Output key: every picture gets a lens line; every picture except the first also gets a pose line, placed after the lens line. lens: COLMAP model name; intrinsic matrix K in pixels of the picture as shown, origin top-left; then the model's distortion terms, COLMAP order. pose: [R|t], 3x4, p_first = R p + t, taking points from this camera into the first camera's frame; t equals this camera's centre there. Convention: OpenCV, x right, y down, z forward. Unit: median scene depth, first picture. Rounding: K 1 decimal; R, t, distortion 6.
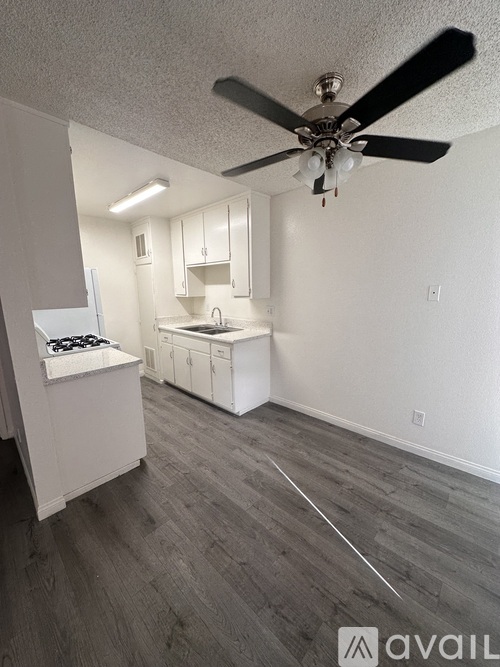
lens RADIAL K [[266.1, 0, 249.0], [0, 266.1, 332.5], [0, 0, 1]] dist [-0.000466, 0.000015]
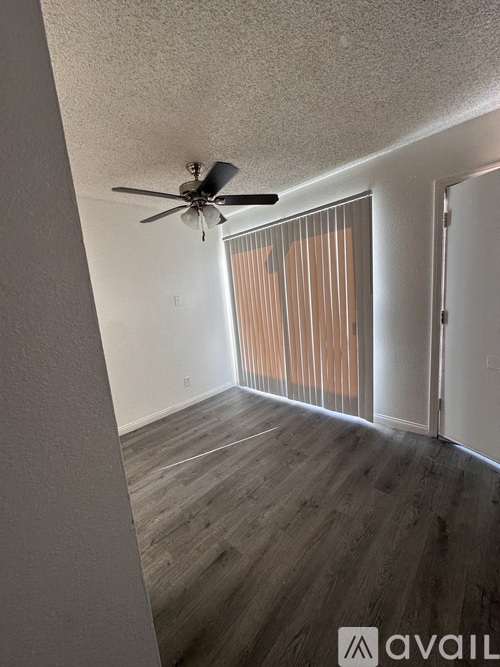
lens RADIAL K [[266.1, 0, 248.5], [0, 266.1, 334.6], [0, 0, 1]] dist [-0.000466, 0.000015]
pose [[0.008636, -0.149510, 0.988722, -0.954888], [0.253209, 0.956862, 0.142481, -0.078461], [-0.967373, 0.249123, 0.046120, 0.588732]]
